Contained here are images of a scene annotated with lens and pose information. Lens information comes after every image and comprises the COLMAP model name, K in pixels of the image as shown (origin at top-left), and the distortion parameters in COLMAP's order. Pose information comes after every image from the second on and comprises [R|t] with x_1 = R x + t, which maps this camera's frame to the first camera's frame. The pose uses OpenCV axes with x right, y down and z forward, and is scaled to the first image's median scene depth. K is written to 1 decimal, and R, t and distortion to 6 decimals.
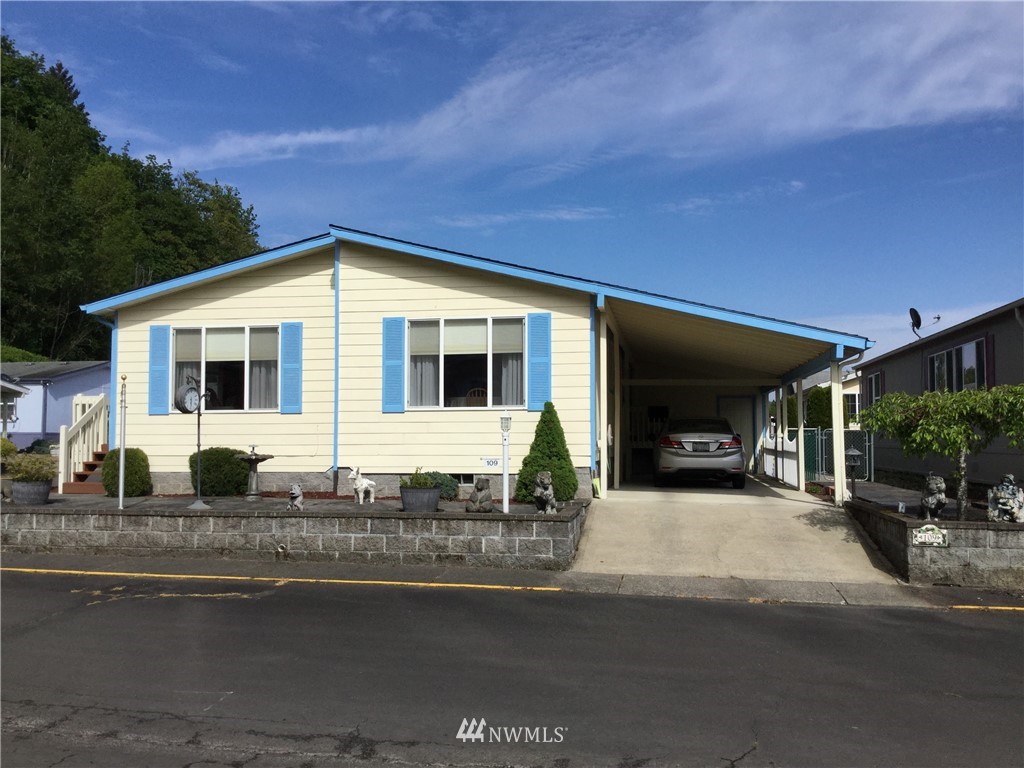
lens RADIAL K [[927.1, 0, 512.0], [0, 927.1, 384.0], [0, 0, 1]] dist [0.114306, -0.002441]
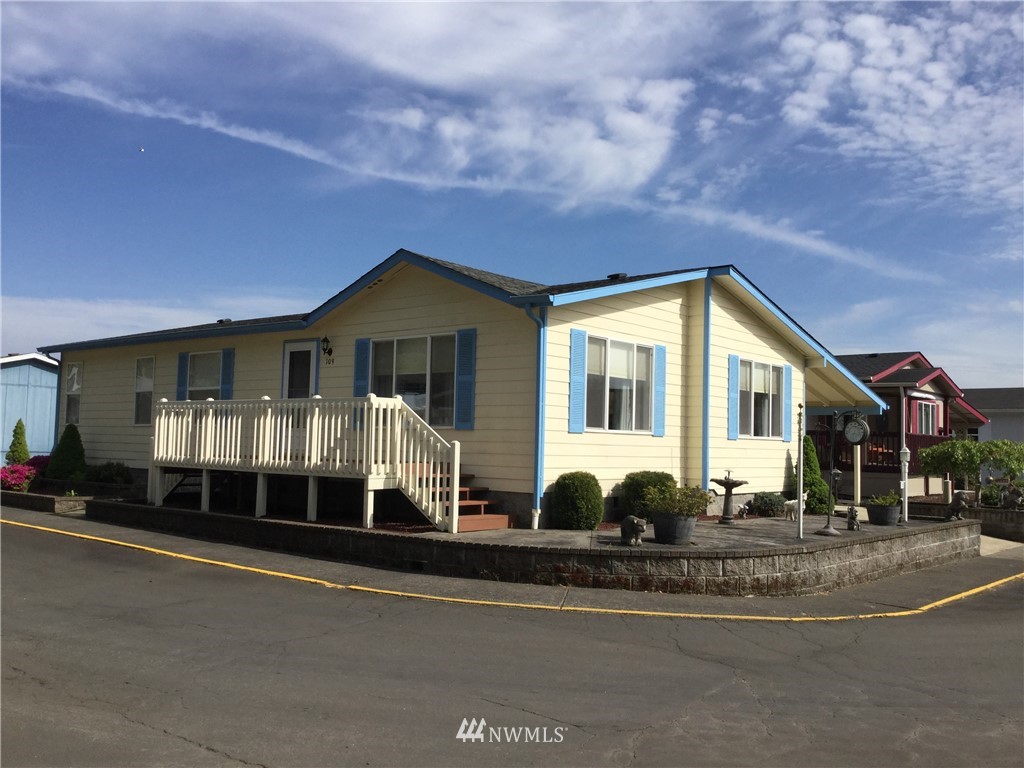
lens RADIAL K [[927.1, 0, 512.0], [0, 927.1, 384.0], [0, 0, 1]] dist [0.114306, -0.002441]
pose [[0.462932, 0.070495, 0.883586, -1.186076], [-0.068518, 0.996696, -0.043620, 0.029457], [-0.883742, -0.040349, 0.466233, 0.676055]]
